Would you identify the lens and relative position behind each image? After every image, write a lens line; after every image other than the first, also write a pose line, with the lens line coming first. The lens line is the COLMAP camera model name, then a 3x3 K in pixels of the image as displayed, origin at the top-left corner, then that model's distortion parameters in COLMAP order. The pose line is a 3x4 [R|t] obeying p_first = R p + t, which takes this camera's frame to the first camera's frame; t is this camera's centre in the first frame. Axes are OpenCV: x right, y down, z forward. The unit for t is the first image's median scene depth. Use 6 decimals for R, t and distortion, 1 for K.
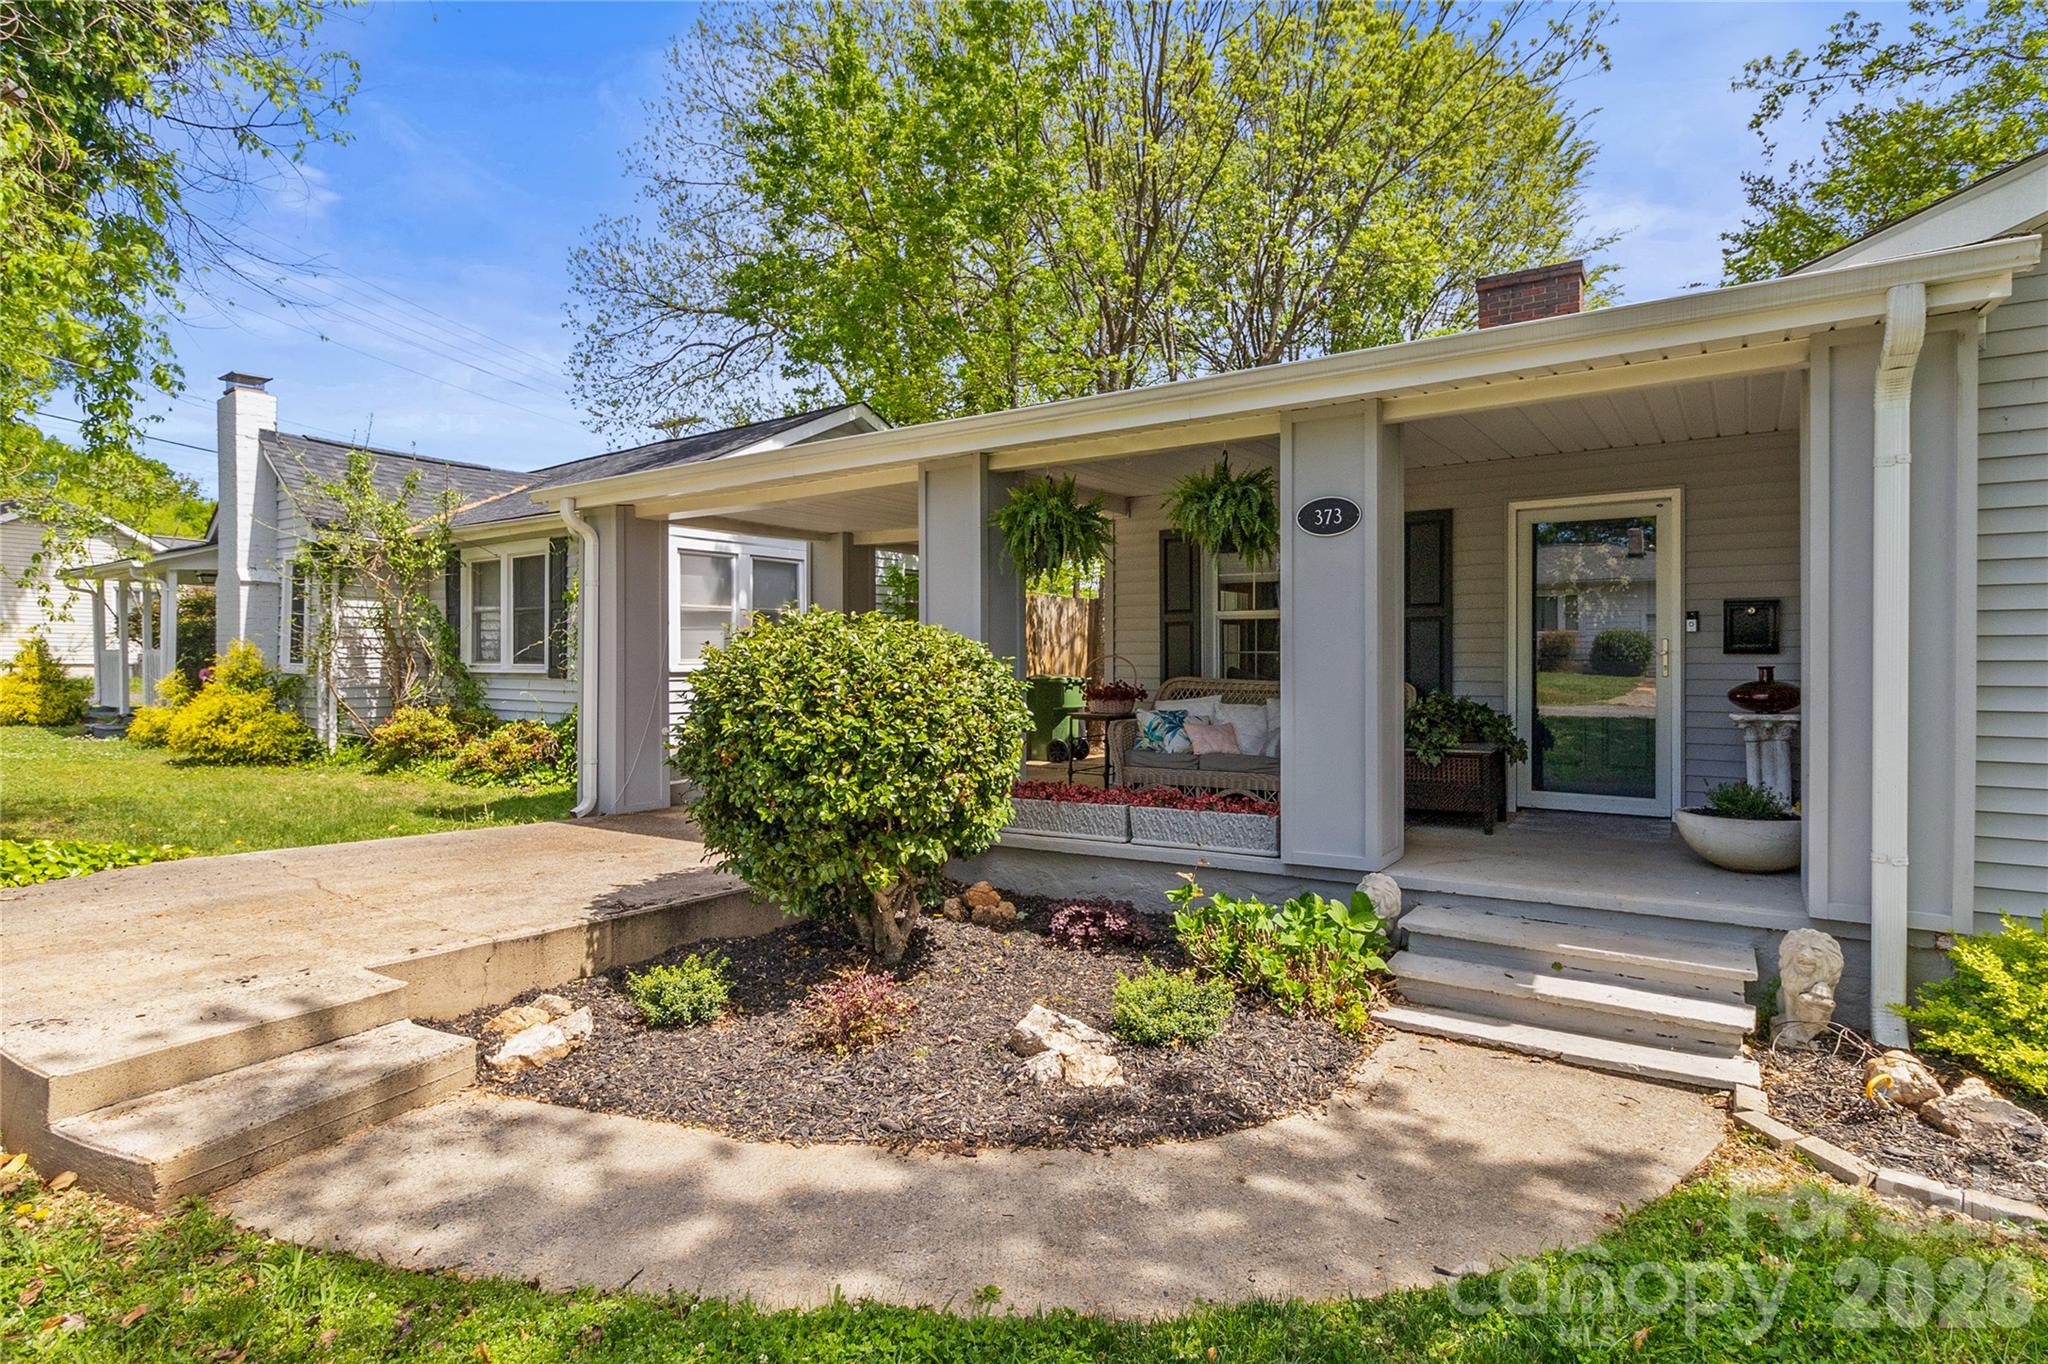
lens RADIAL K [[1049.4, 0, 1028.1], [0, 1049.4, 659.3], [0, 0, 1]] dist [0.001071, 0.000064]
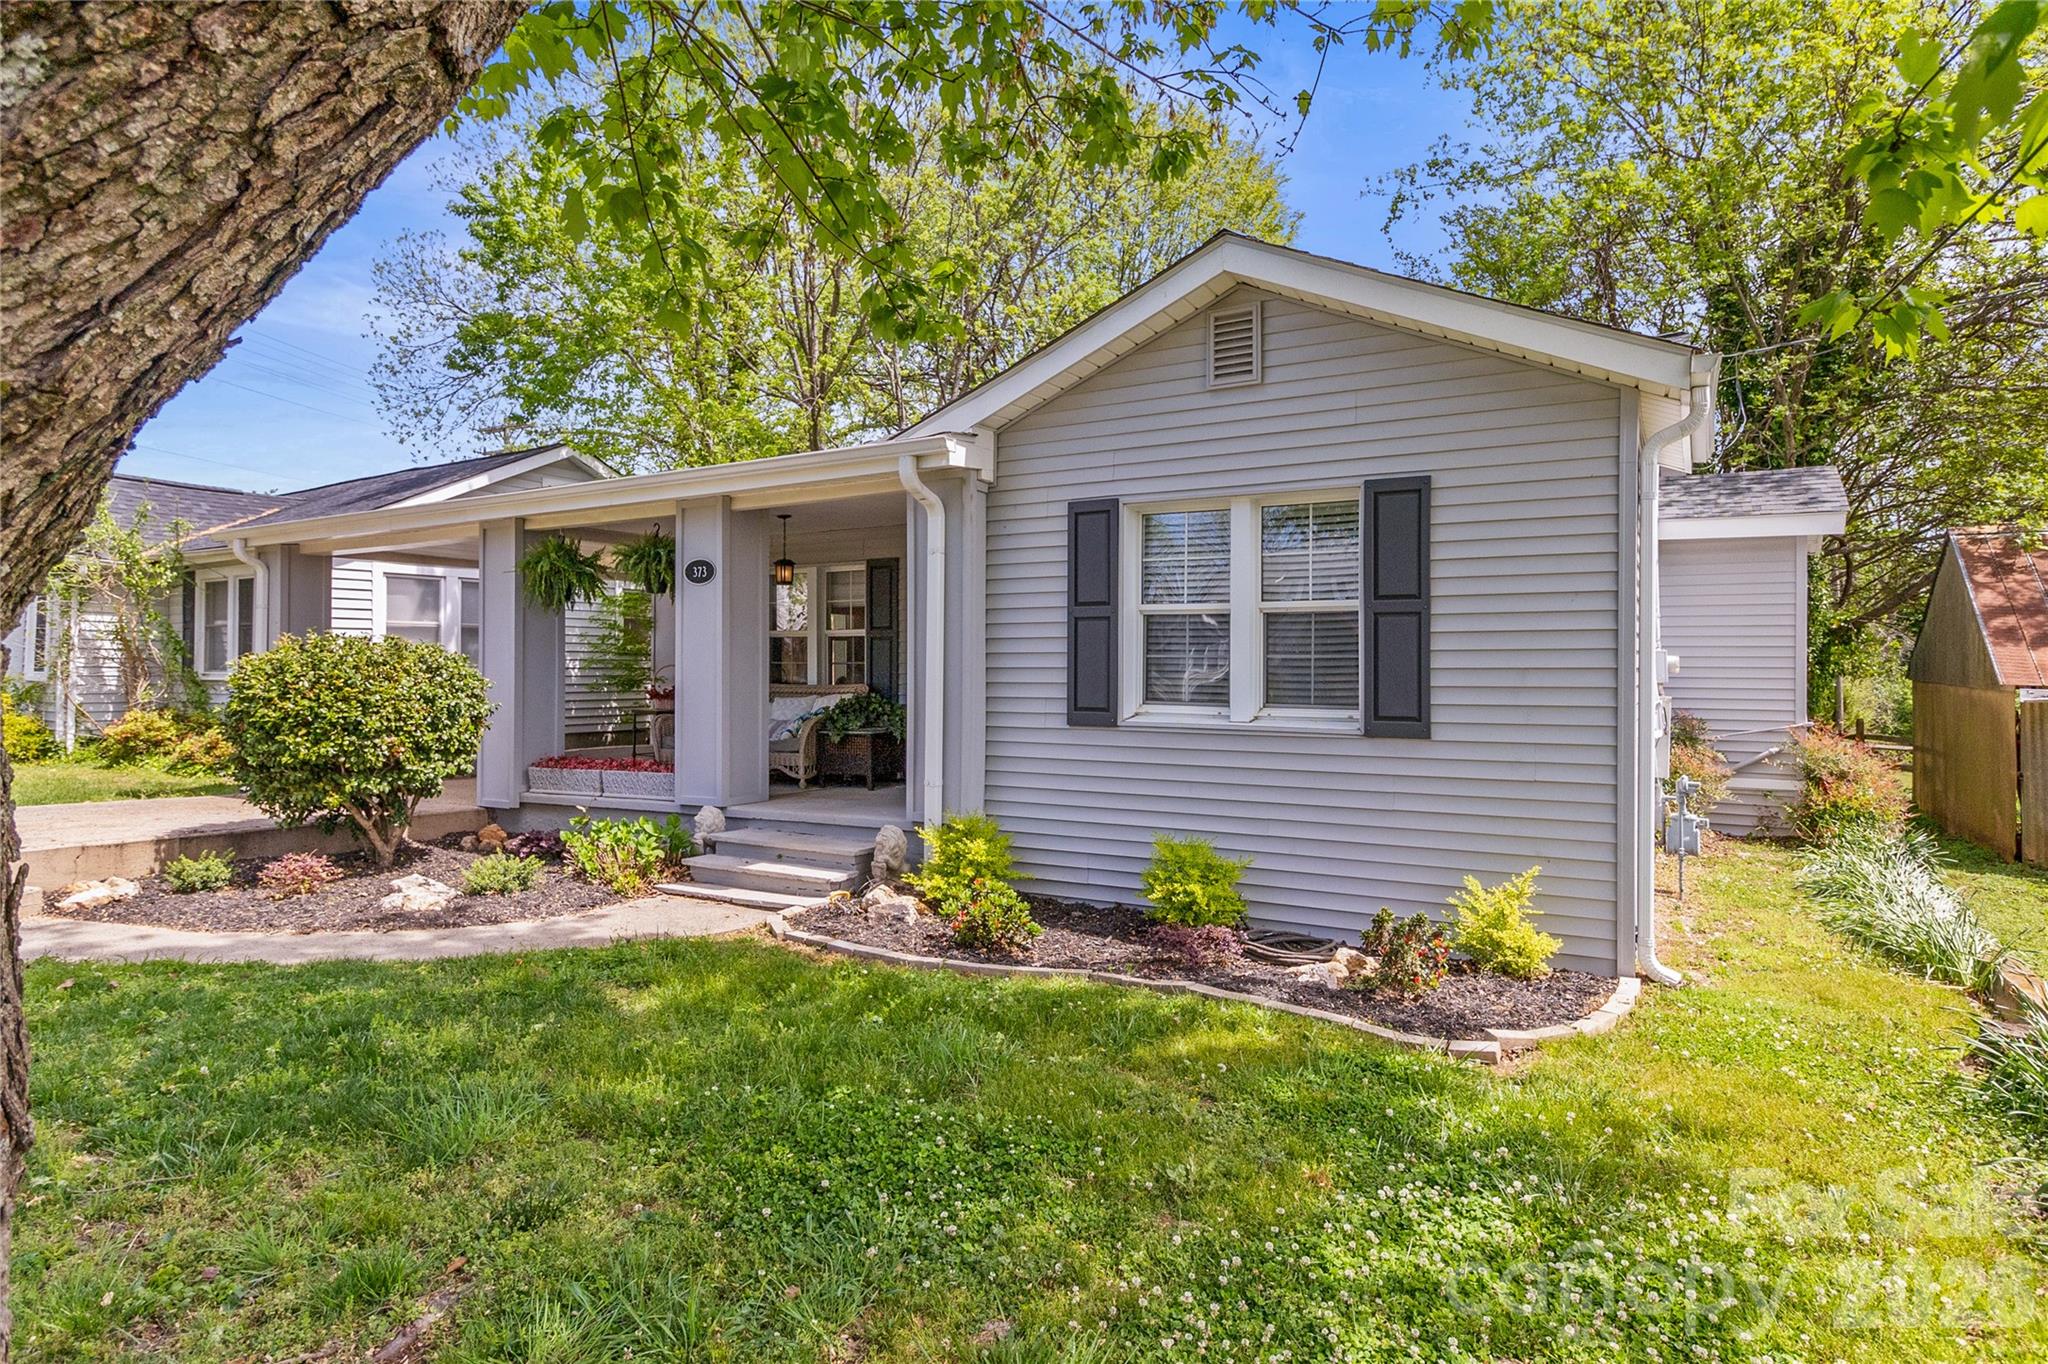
lens RADIAL K [[1133.0, 0, 1026.7], [0, 1133.0, 655.6], [0, 0, 1]] dist [0.003106, 0.001048]
pose [[0.997813, 0.002693, 0.066041, 0.532117], [-0.001715, 0.999888, -0.014872, 0.006006], [-0.066074, 0.014727, 0.997706, -0.534706]]
